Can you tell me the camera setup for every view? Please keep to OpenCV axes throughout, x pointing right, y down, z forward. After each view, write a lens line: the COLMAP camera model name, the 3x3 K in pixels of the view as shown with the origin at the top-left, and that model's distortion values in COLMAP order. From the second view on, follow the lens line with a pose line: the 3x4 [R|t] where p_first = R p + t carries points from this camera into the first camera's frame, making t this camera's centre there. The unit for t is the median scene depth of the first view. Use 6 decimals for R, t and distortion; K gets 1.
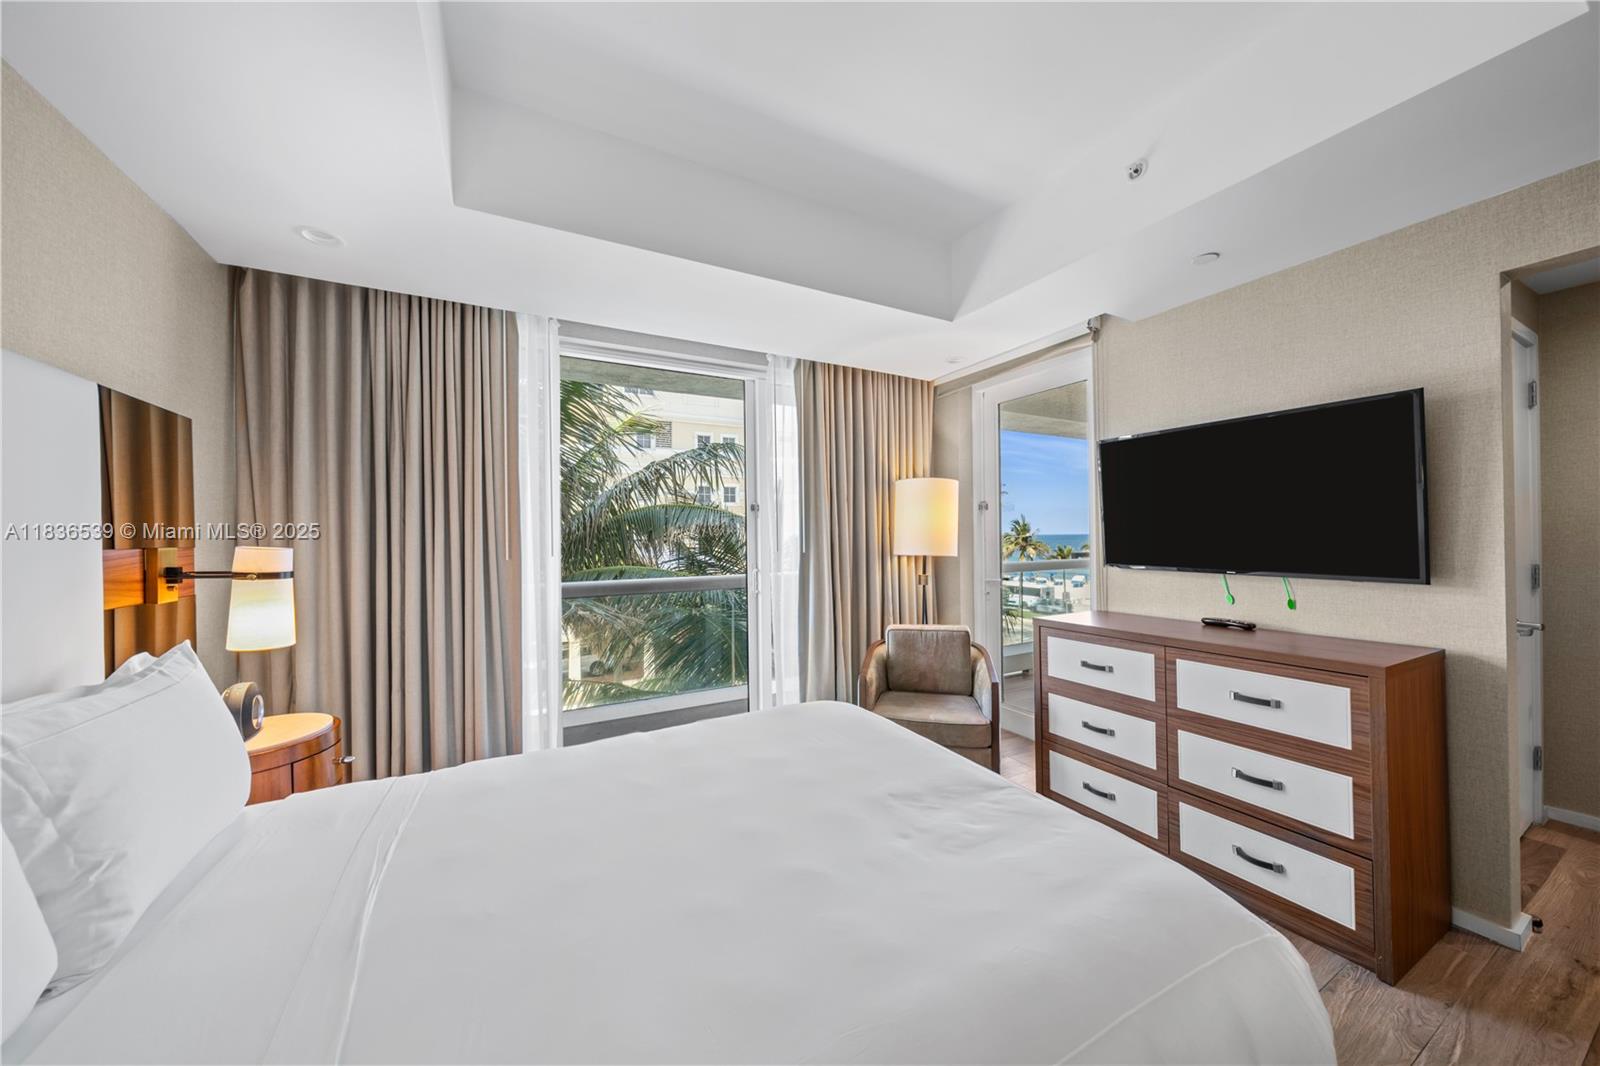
lens RADIAL K [[545.8, 0, 795.7], [0, 545.8, 536.2], [0, 0, 1]] dist [-0.000413, -0.000215]
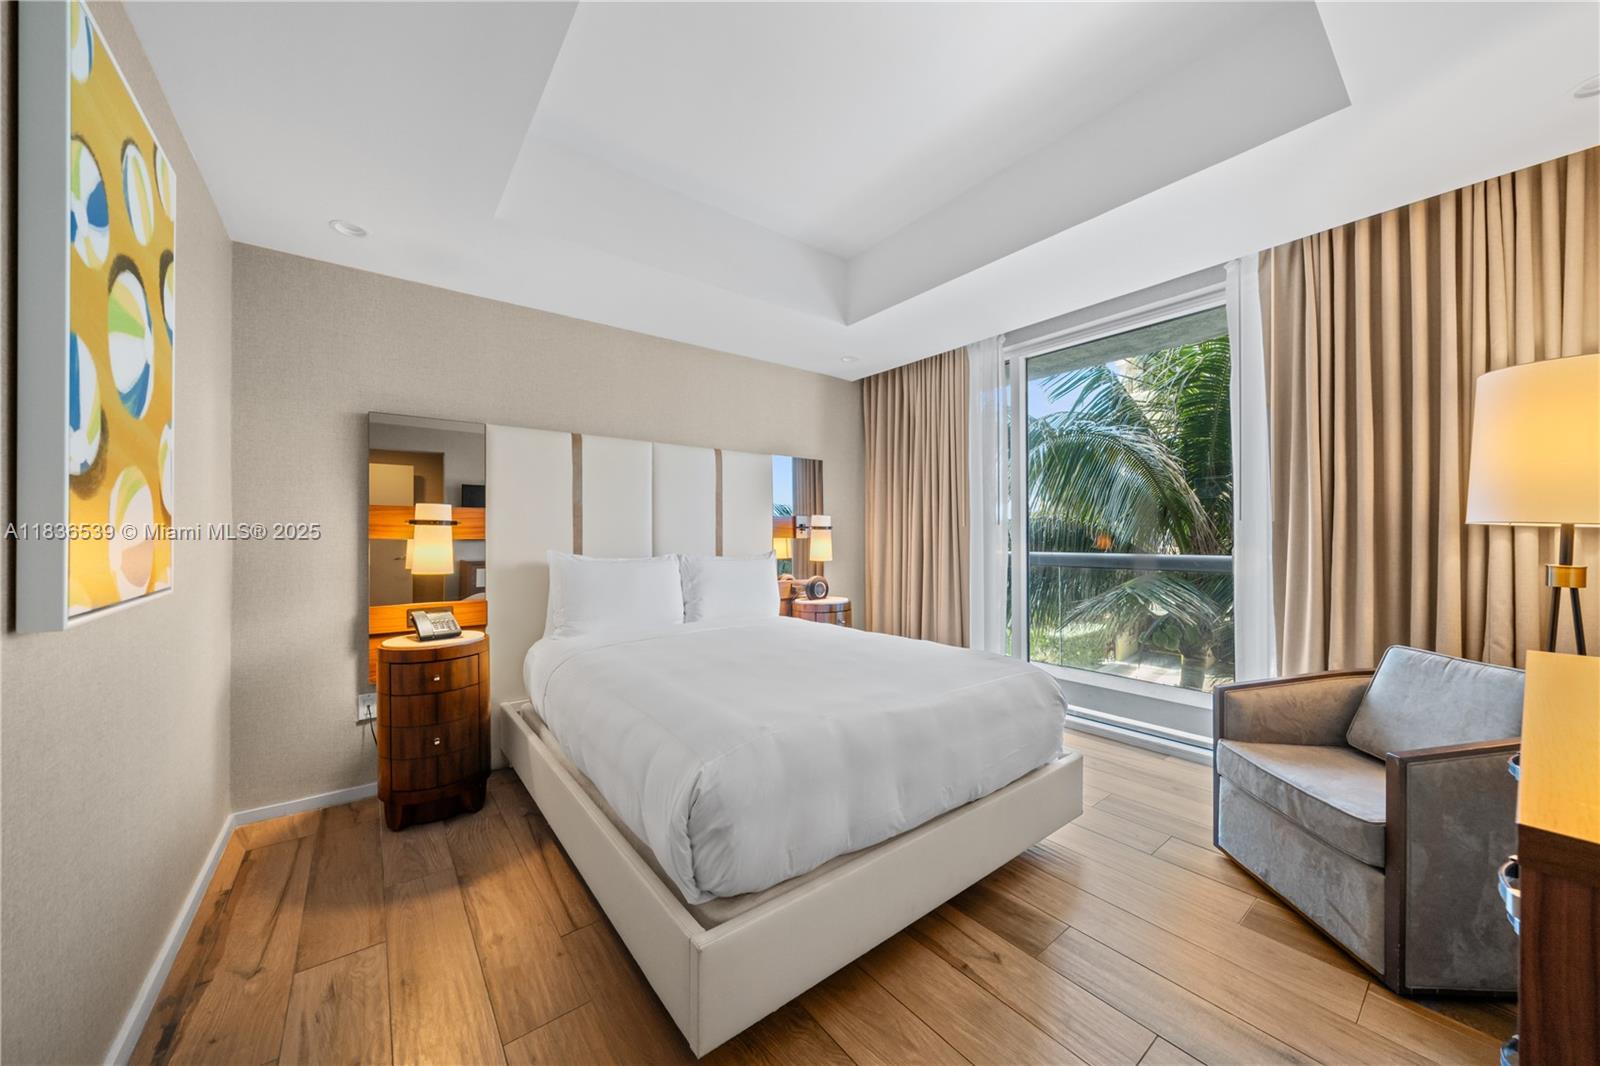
lens RADIAL K [[545.8, 0, 795.7], [0, 545.8, 536.2], [0, 0, 1]] dist [-0.000413, -0.000215]
pose [[0.173926, 0.015945, -0.984630, 0.853336], [-0.003286, 0.999873, 0.015612, 0.052965], [0.984753, 0.000520, 0.173956, 0.378823]]
